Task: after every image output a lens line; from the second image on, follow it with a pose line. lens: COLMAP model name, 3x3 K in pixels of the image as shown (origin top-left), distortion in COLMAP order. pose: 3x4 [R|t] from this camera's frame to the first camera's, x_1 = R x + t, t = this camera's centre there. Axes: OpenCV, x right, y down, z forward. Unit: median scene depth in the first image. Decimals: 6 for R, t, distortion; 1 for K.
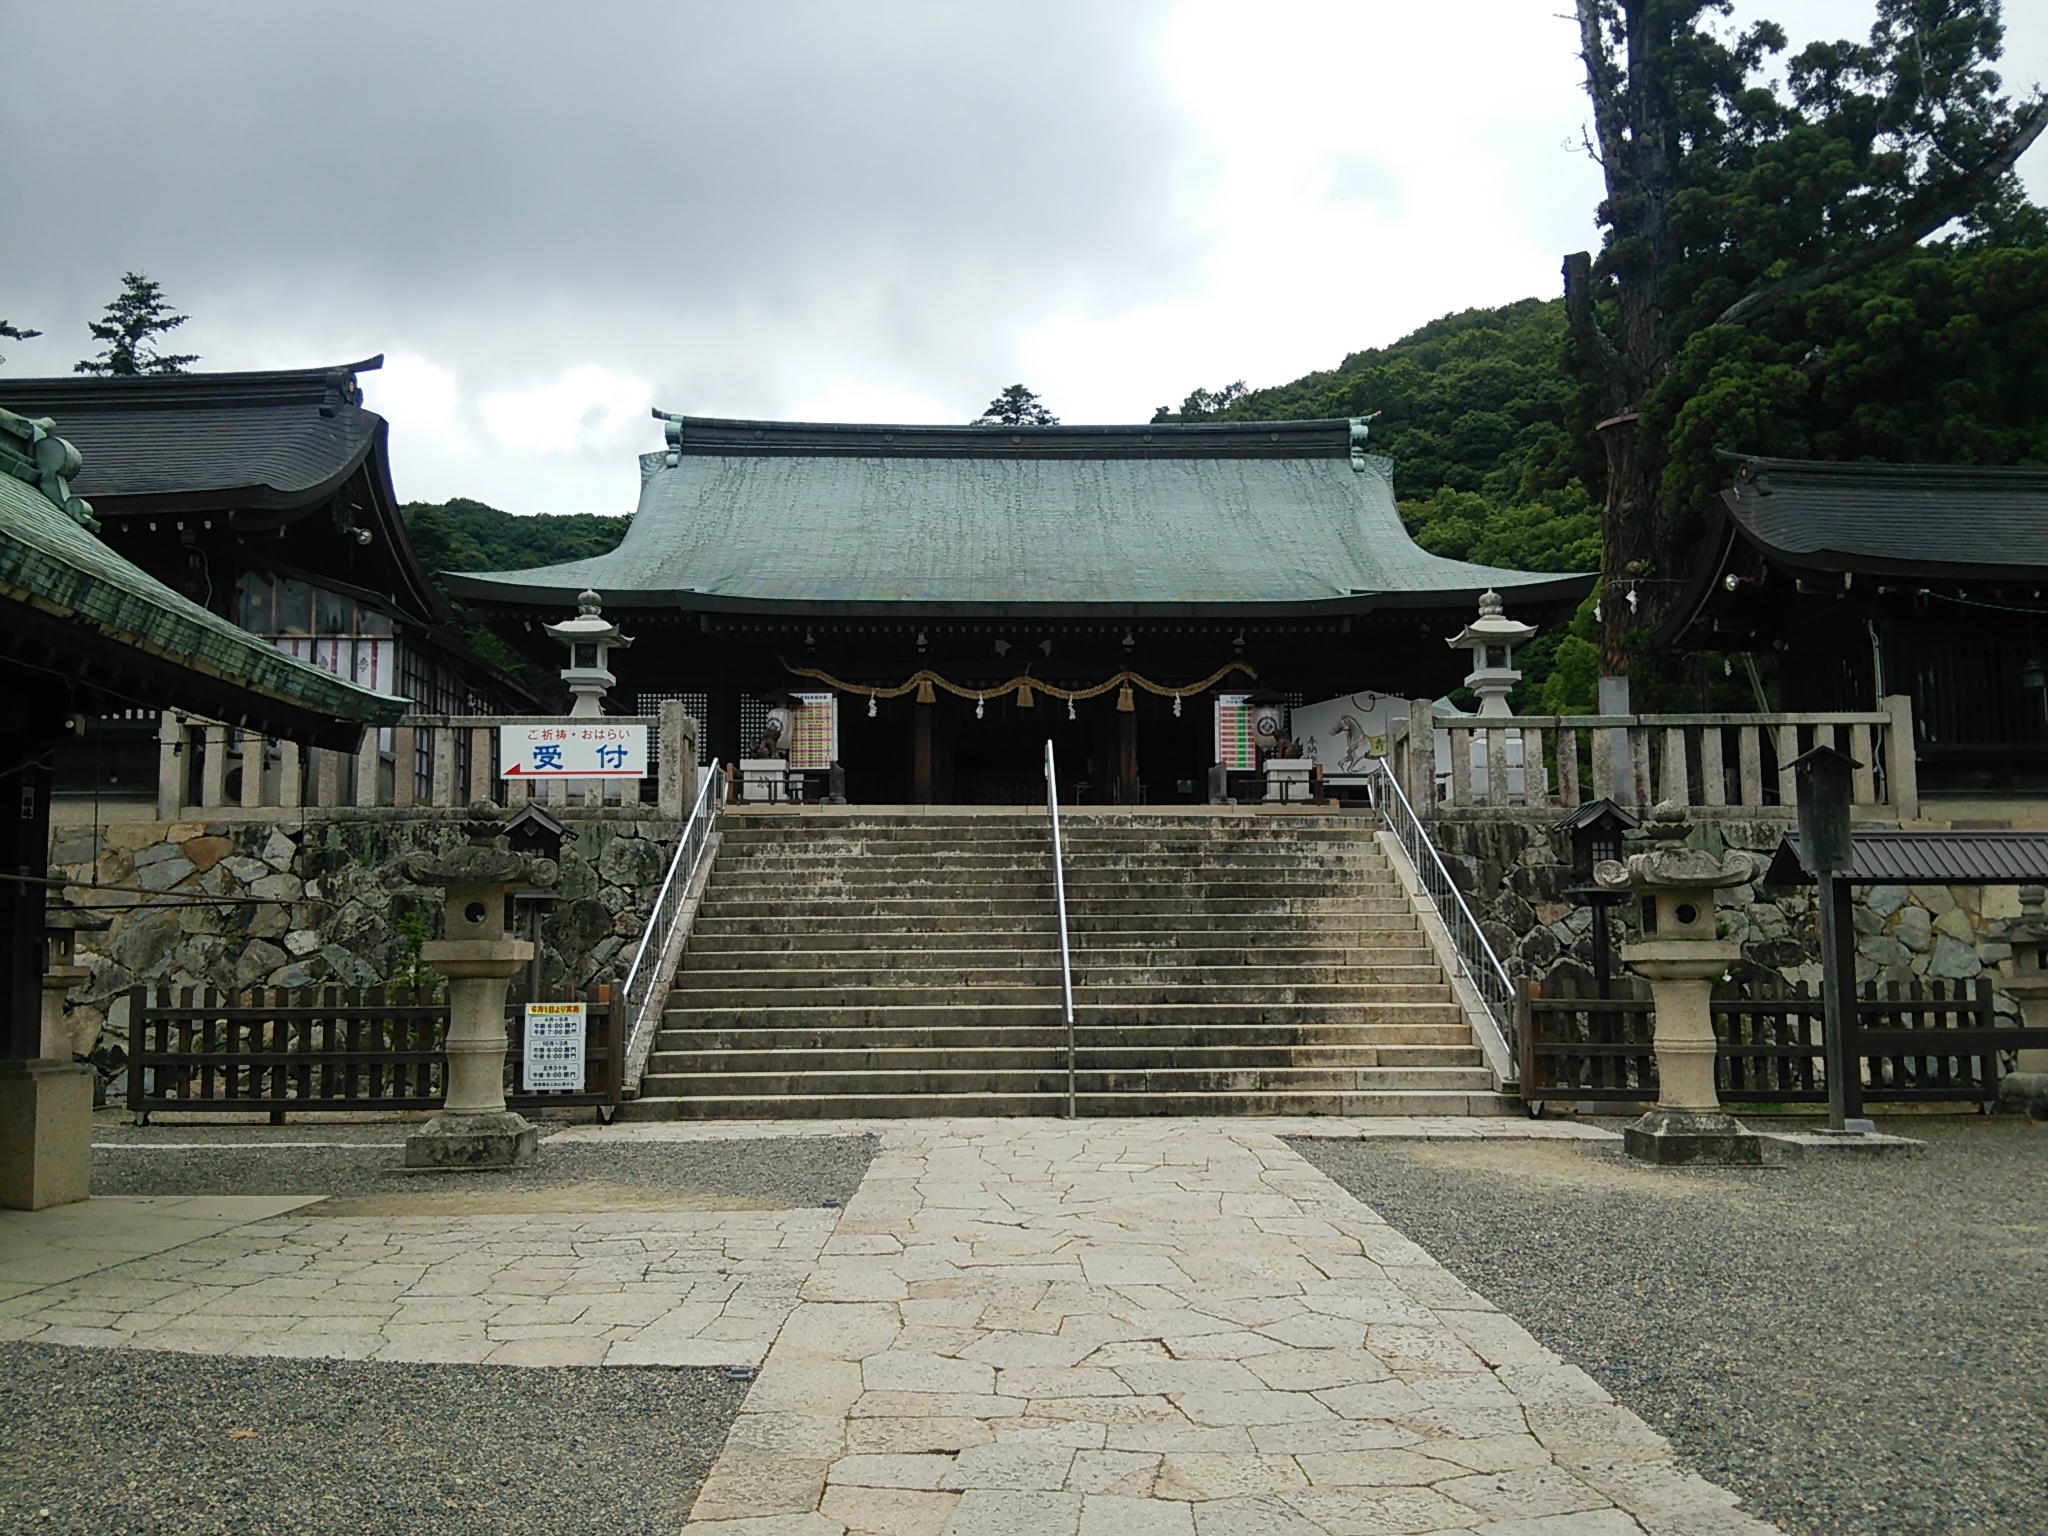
lens RADIAL K [[1779.3, 0, 1039.1], [0, 1779.3, 792.1], [0, 0, 1]] dist [0.211373, -0.450864]
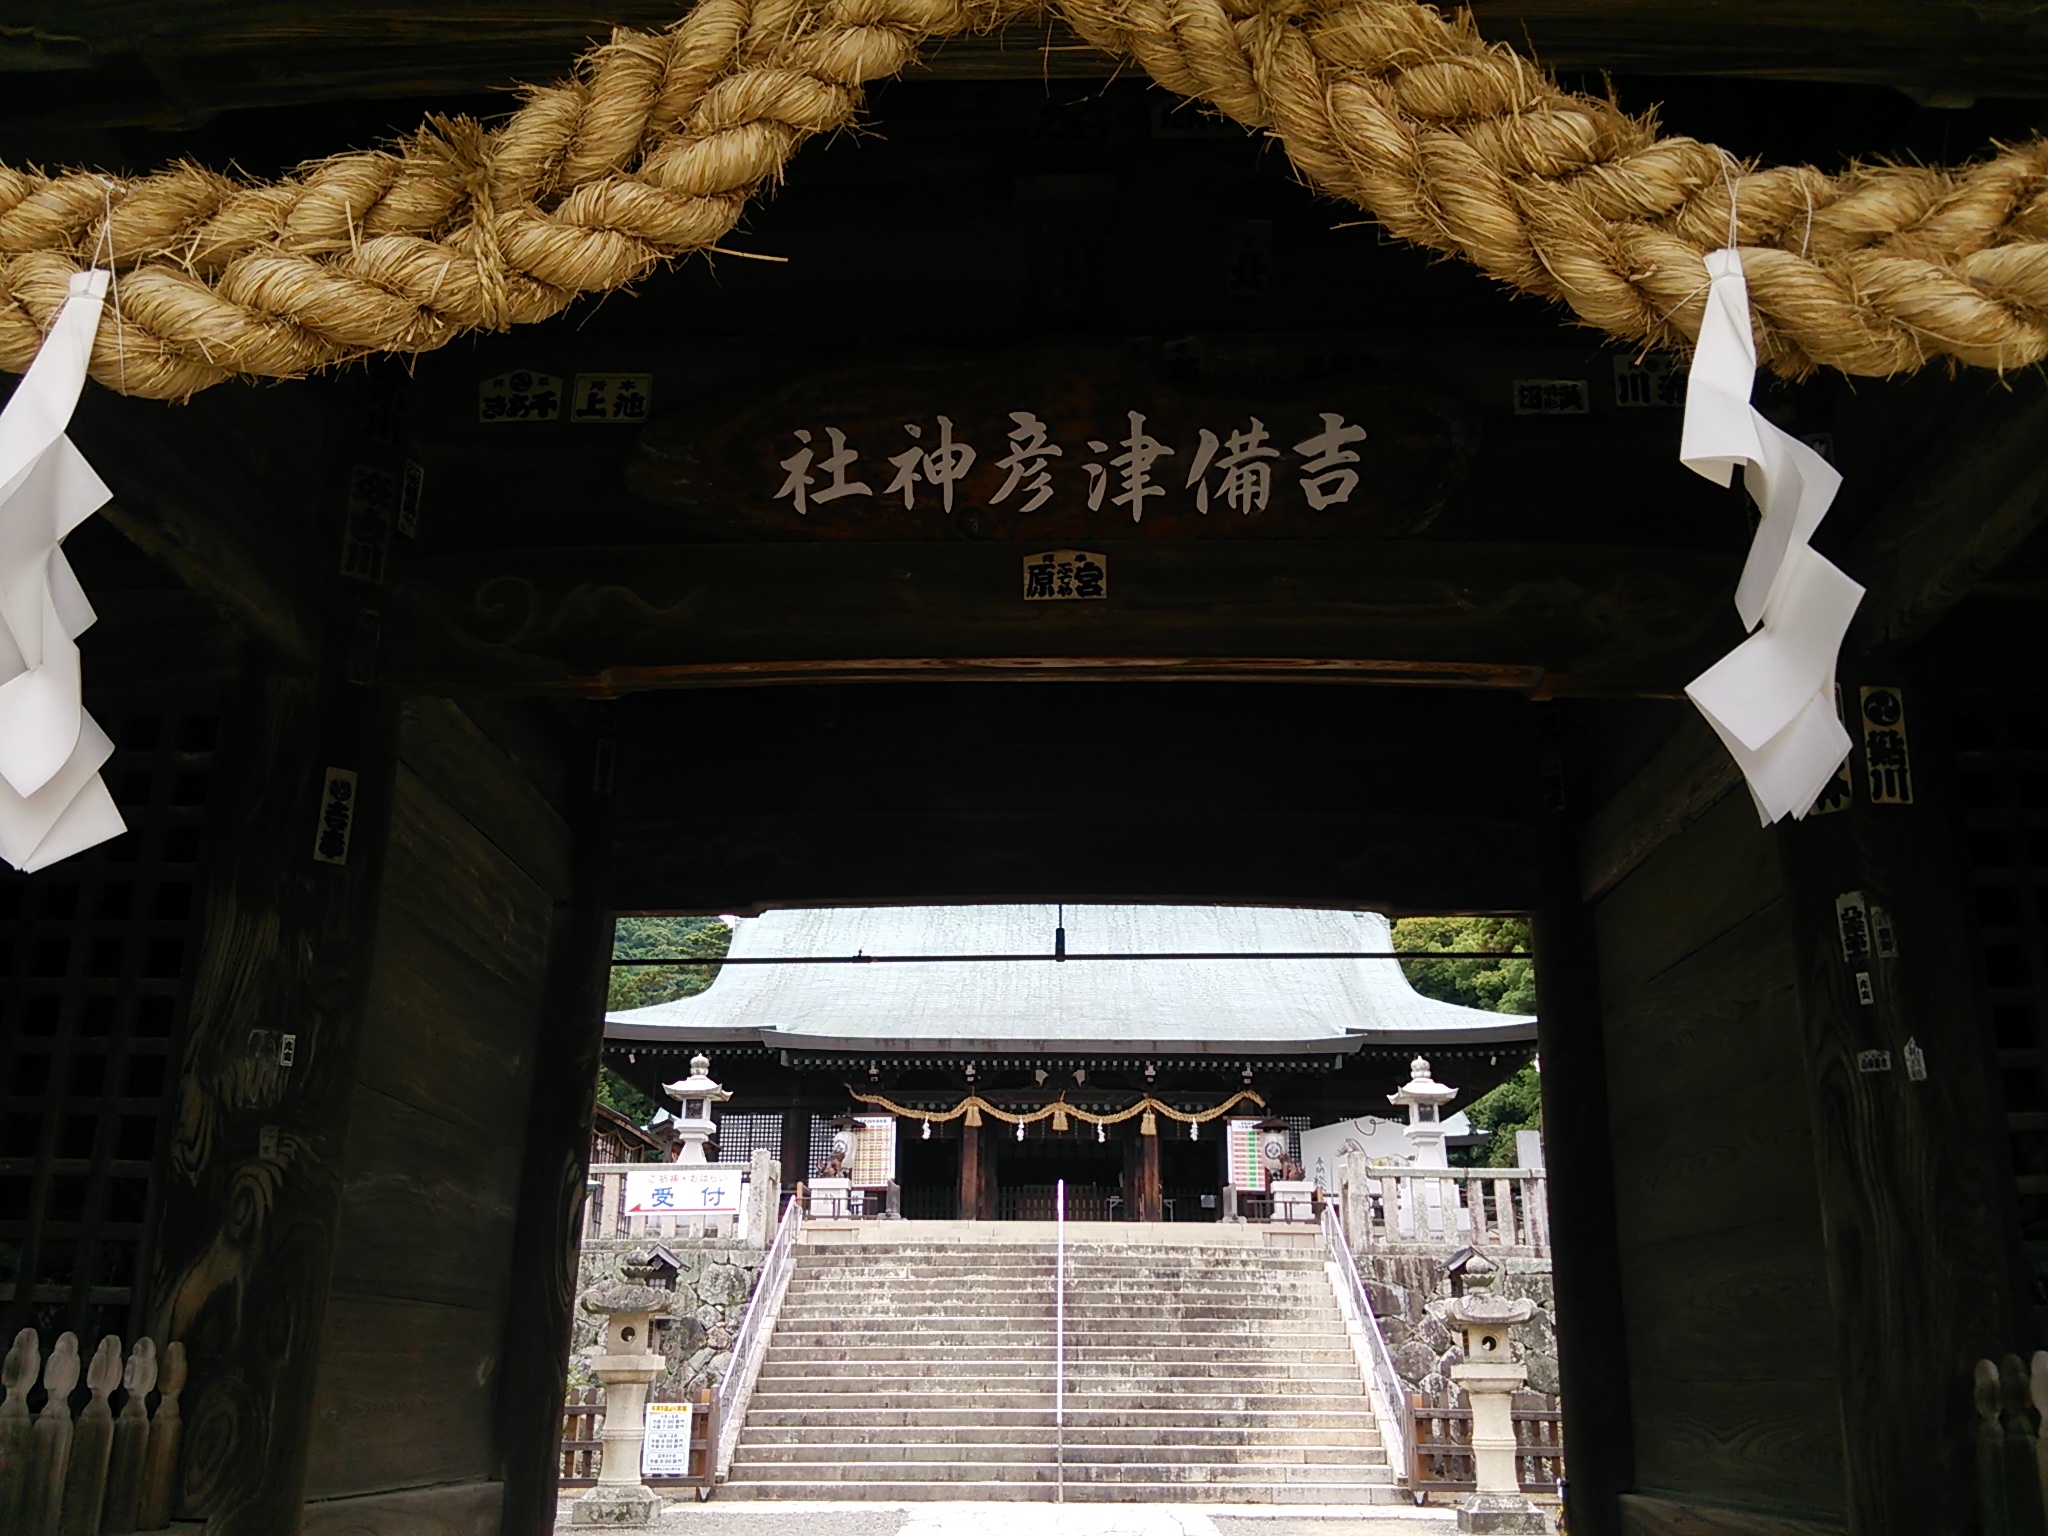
lens RADIAL K [[1713.7, 0, 1041.5], [0, 1713.7, 813.0], [0, 0, 1]] dist [0.233246, -0.476654]
pose [[0.999464, -0.000379, -0.032735, 0.034999], [-0.006553, 0.977379, -0.211392, -0.026740], [0.032075, 0.211493, 0.976853, -0.254326]]
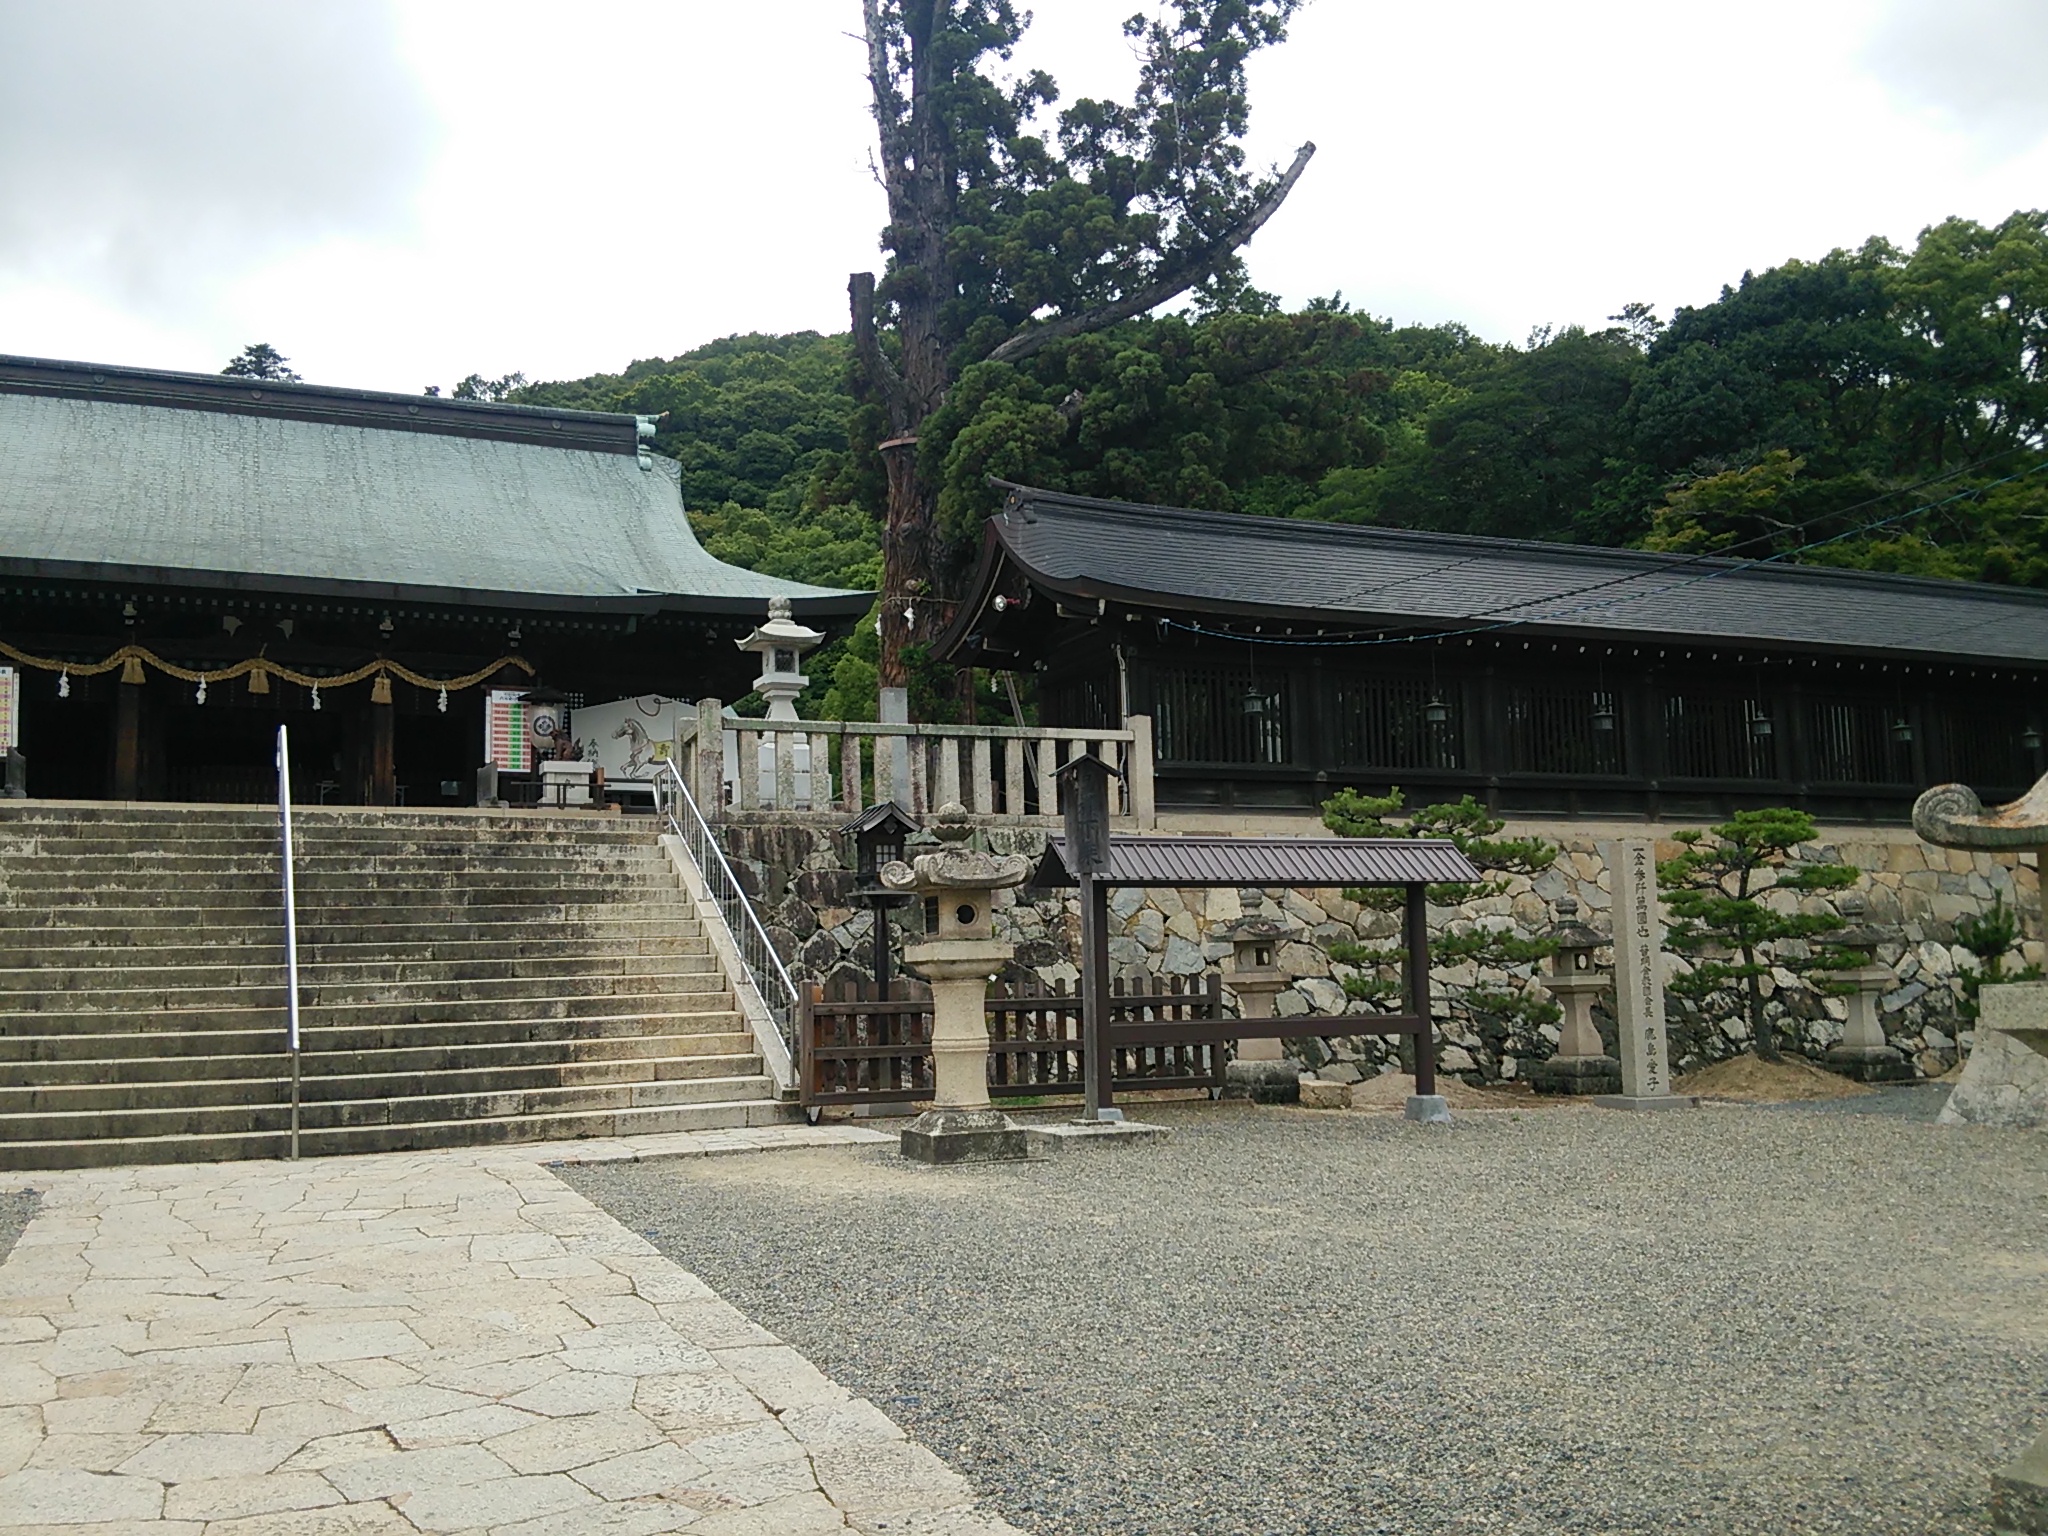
lens RADIAL K [[1779.3, 0, 1039.1], [0, 1779.3, 792.1], [0, 0, 1]] dist [0.211373, -0.450864]
pose [[0.922551, 0.023920, 0.385134, 0.005215], [-0.021525, 0.999713, -0.010527, 0.005310], [-0.385275, 0.001422, 0.922801, 0.039391]]
